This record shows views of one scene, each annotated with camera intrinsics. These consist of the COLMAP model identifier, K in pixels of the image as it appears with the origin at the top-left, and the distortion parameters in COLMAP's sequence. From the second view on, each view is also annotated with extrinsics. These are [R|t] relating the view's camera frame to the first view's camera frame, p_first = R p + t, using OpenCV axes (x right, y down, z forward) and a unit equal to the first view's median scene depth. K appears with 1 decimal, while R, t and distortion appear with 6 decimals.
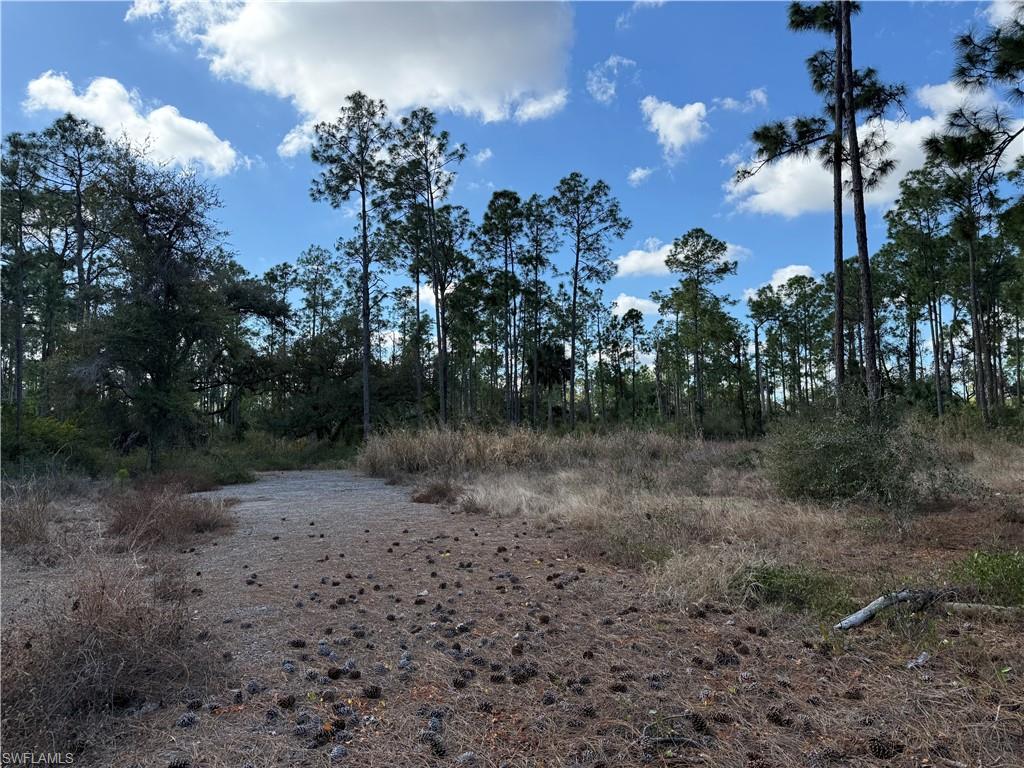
lens RADIAL K [[710.1, 0, 511.1], [0, 710.1, 390.7], [0, 0, 1]] dist [0.071499, -0.088221]
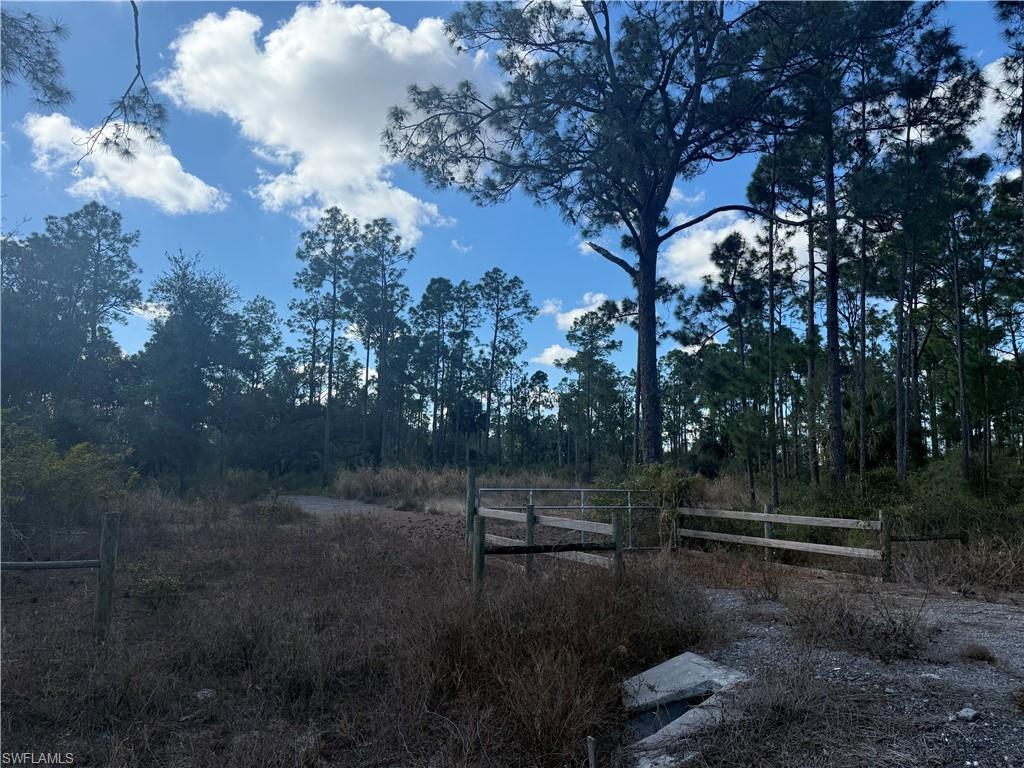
lens RADIAL K [[710.2, 0, 529.8], [0, 710.2, 393.1], [0, 0, 1]] dist [0.151228, -0.202334]
pose [[0.987679, 0.054524, 0.146691, -0.026009], [-0.046786, 0.997351, -0.055691, -0.015016], [-0.149339, 0.048142, 0.987613, -0.243906]]
